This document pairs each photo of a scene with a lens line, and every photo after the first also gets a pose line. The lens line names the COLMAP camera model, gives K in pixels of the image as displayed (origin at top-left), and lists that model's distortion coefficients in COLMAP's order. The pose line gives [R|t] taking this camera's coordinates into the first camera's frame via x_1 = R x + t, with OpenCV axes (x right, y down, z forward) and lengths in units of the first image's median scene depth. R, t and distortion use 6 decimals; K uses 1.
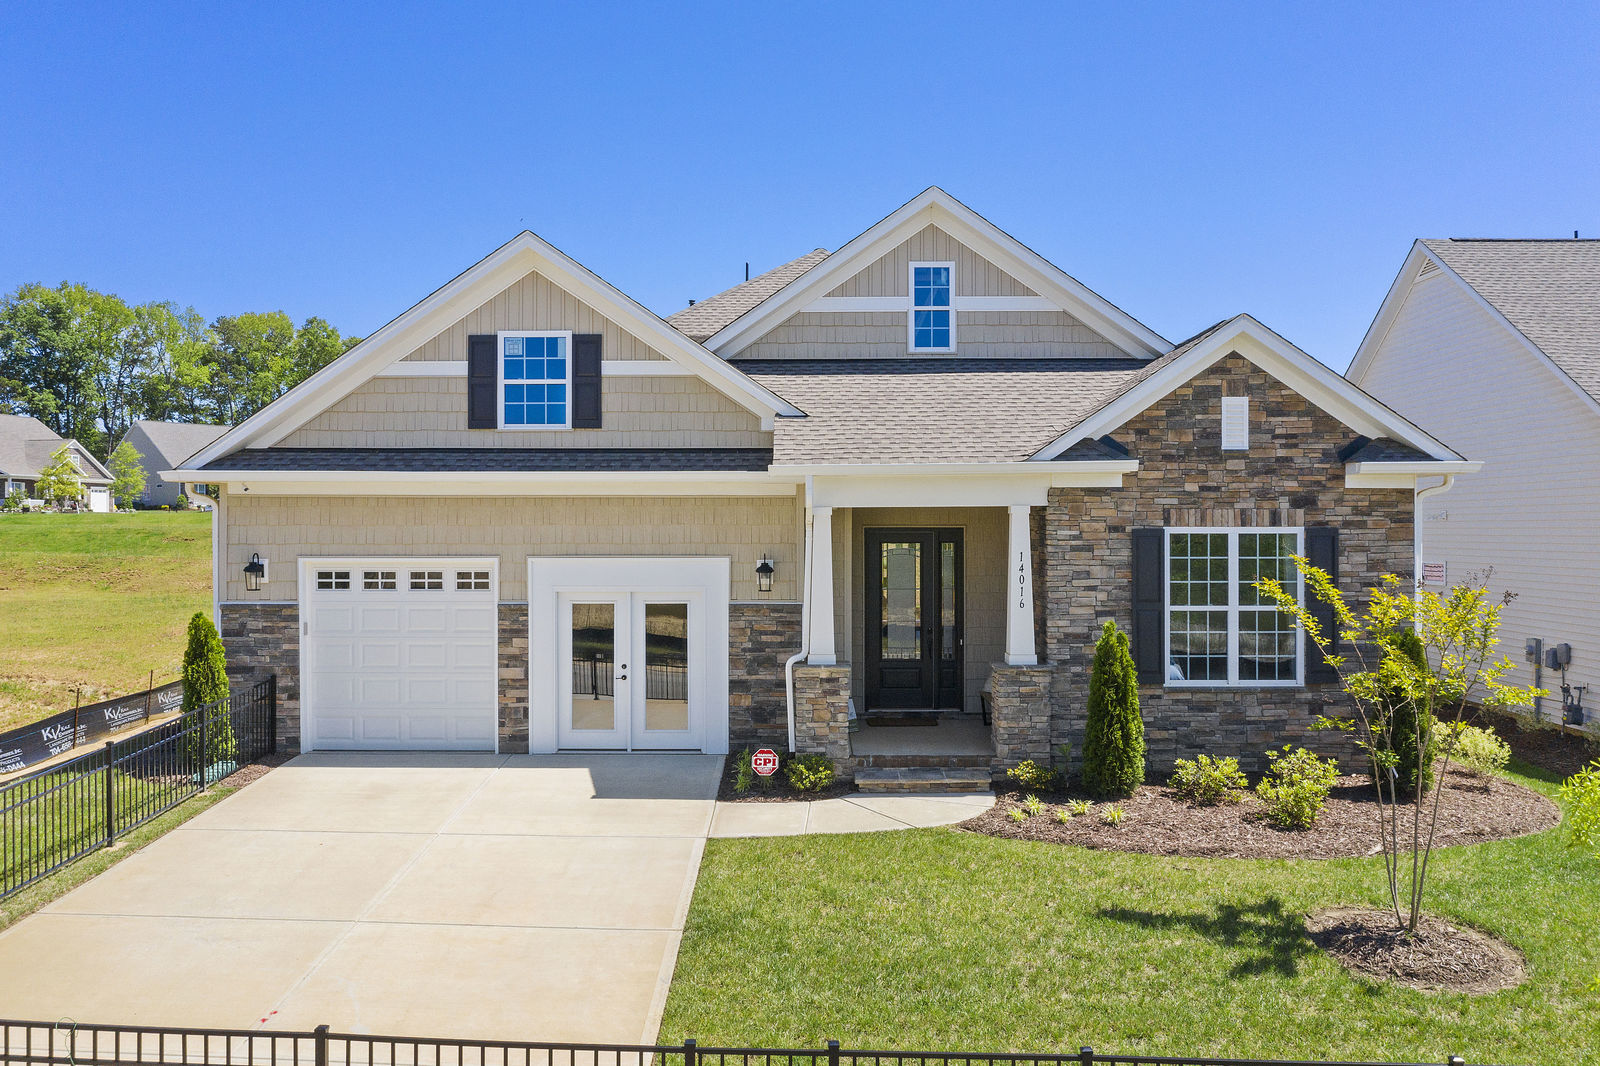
lens RADIAL K [[1272.9, 0, 802.1], [0, 1272.9, 520.3], [0, 0, 1]] dist [-0.030309, -0.006284]
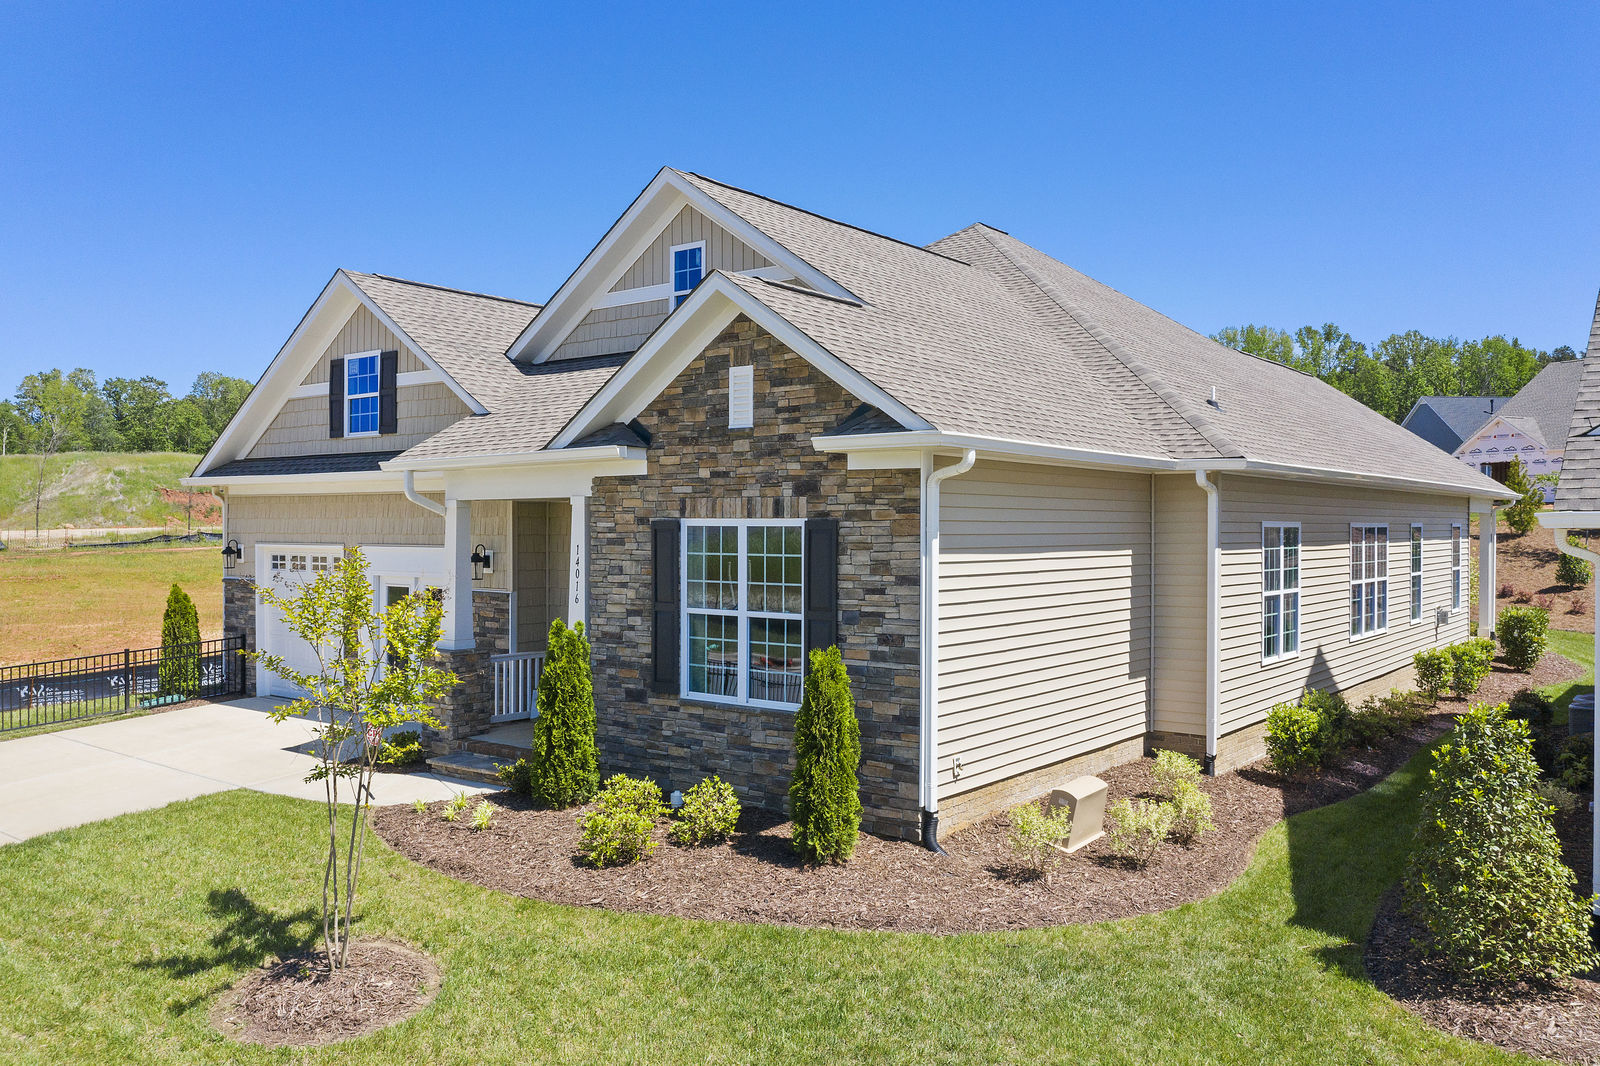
lens RADIAL K [[1272.9, 0, 802.1], [0, 1272.9, 520.3], [0, 0, 1]] dist [-0.030309, -0.006284]
pose [[0.797435, -0.000350, -0.603405, 0.881177], [0.001088, 0.999999, 0.000857, 0.005681], [0.603404, -0.001340, 0.797435, 0.336504]]
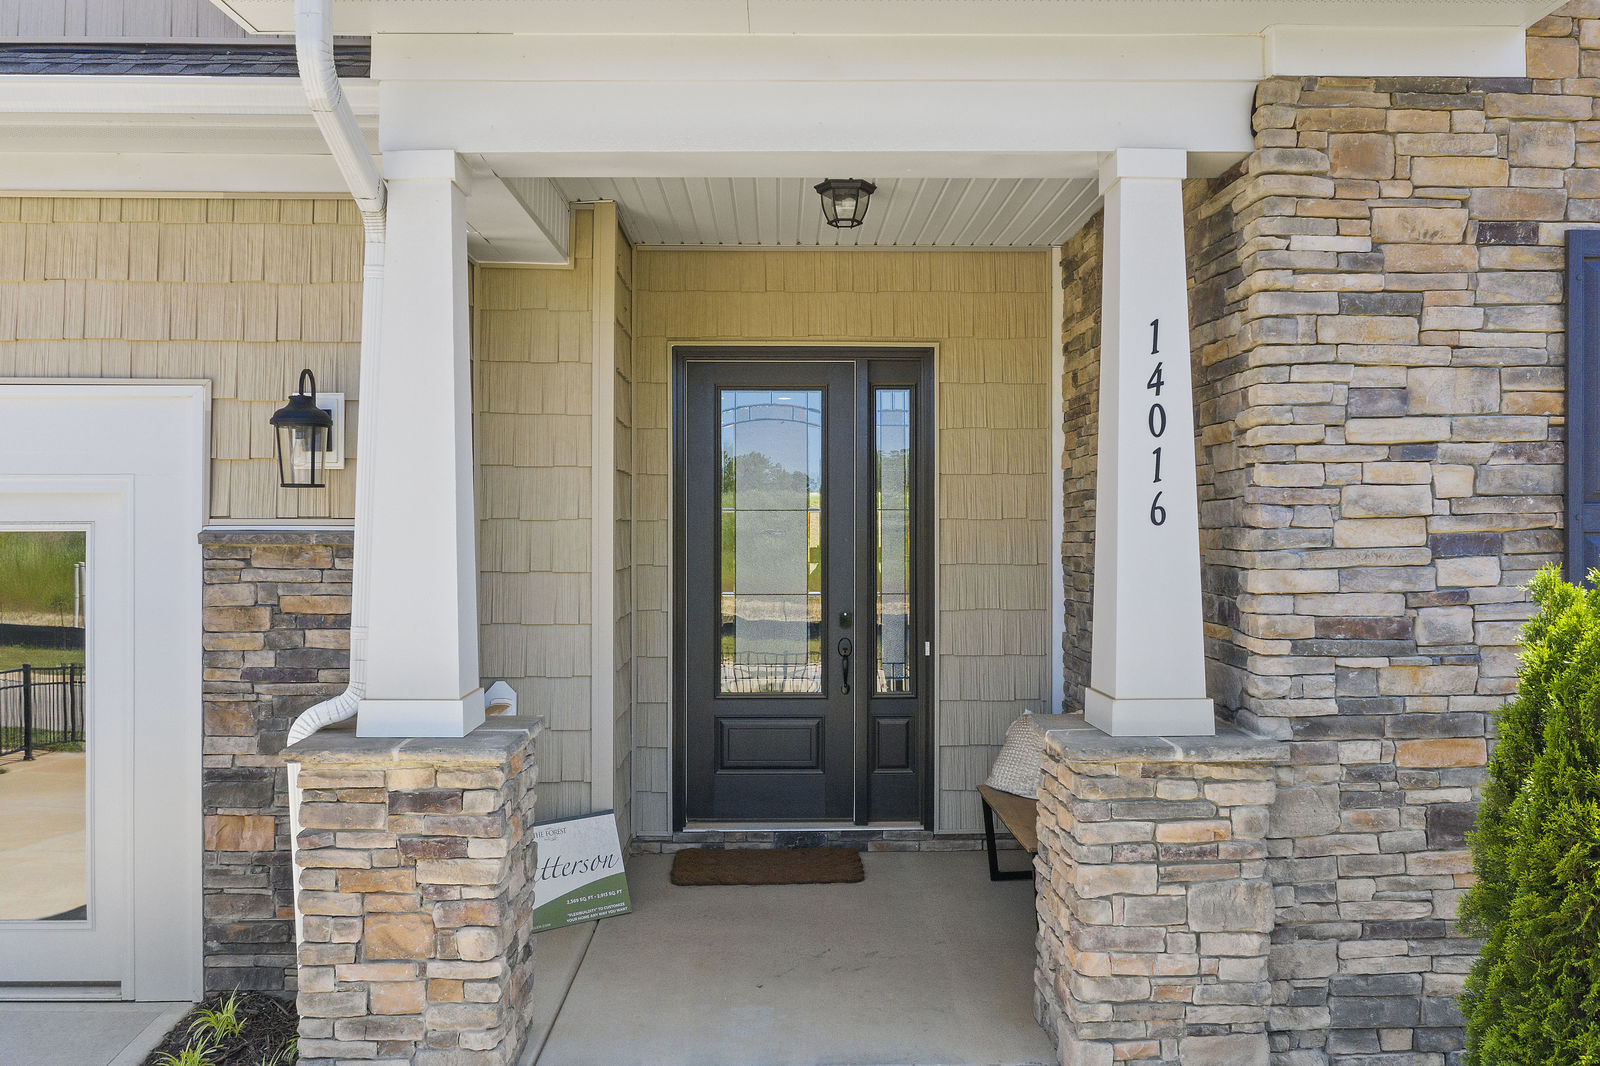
lens RADIAL K [[1264.2, 0, 804.5], [0, 1264.2, 523.8], [0, 0, 1]] dist [-0.017325, -0.000182]
pose [[0.999394, 0.001573, 0.034771, 0.087858], [-0.001615, 0.999998, 0.001176, 0.068062], [-0.034770, -0.001232, 0.999395, 0.729836]]
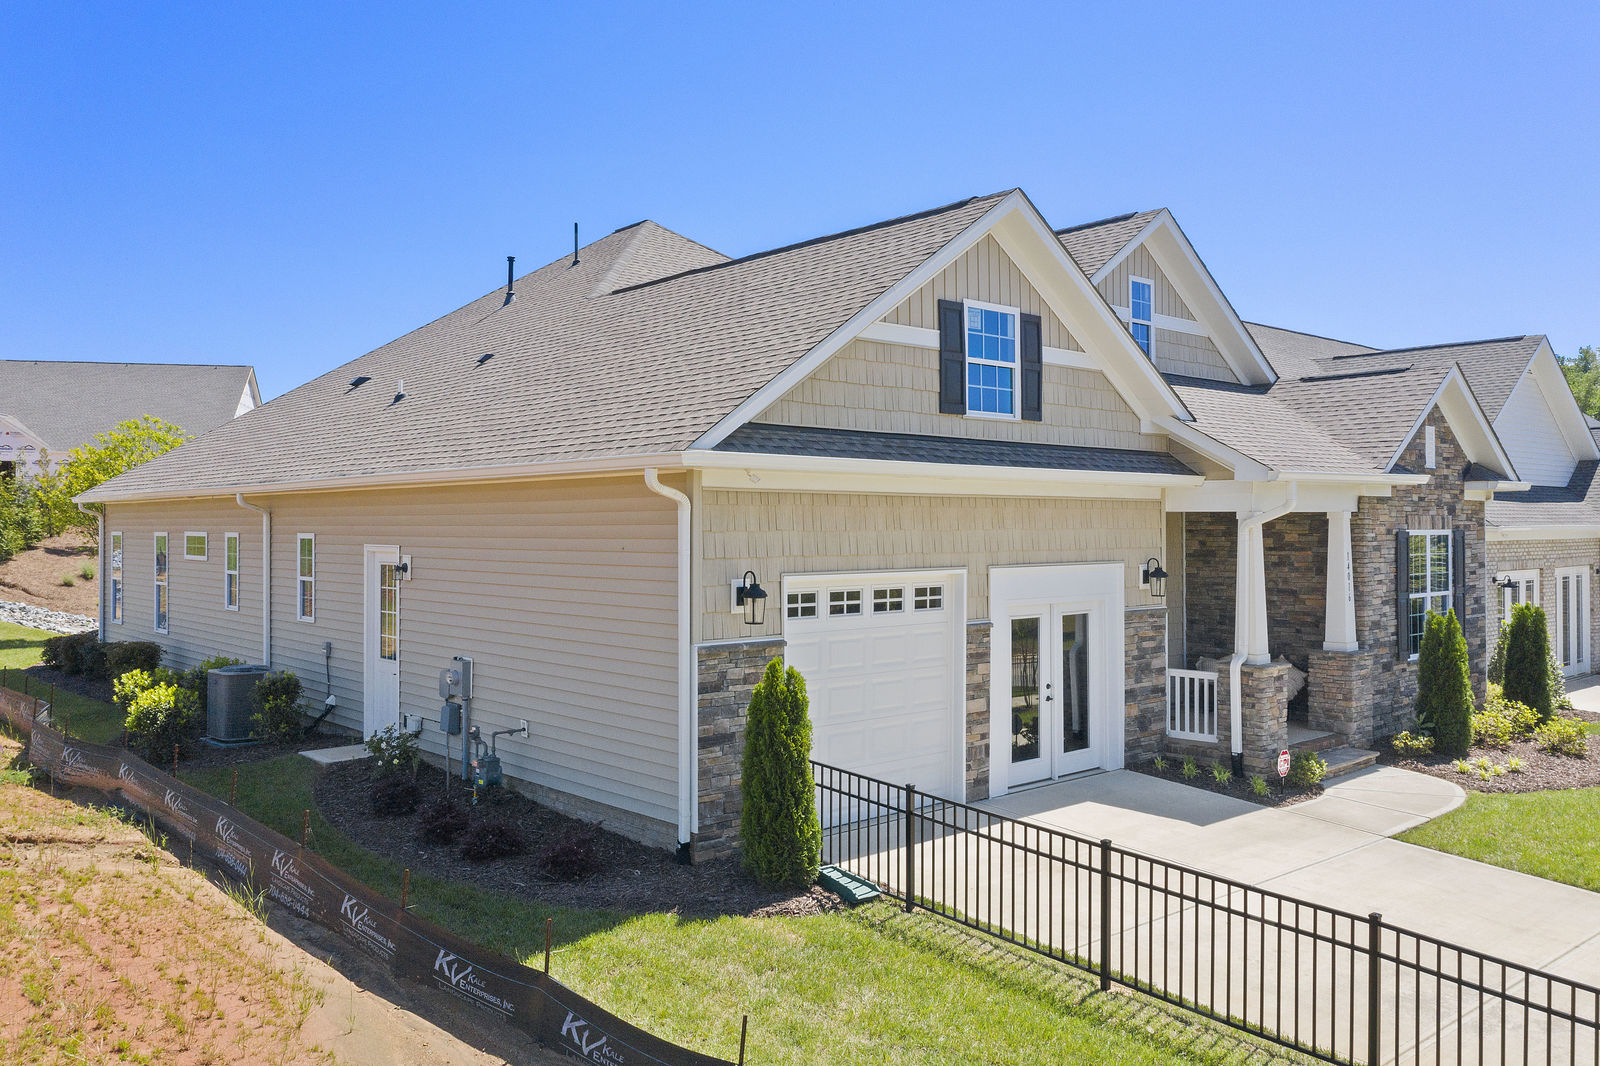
lens RADIAL K [[1272.9, 0, 802.1], [0, 1272.9, 520.3], [0, 0, 1]] dist [-0.030309, -0.006284]
pose [[0.739984, 0.002510, 0.672620, -0.949908], [-0.000108, 0.999993, -0.003613, 0.000361], [-0.672625, 0.002601, 0.739979, 0.487050]]
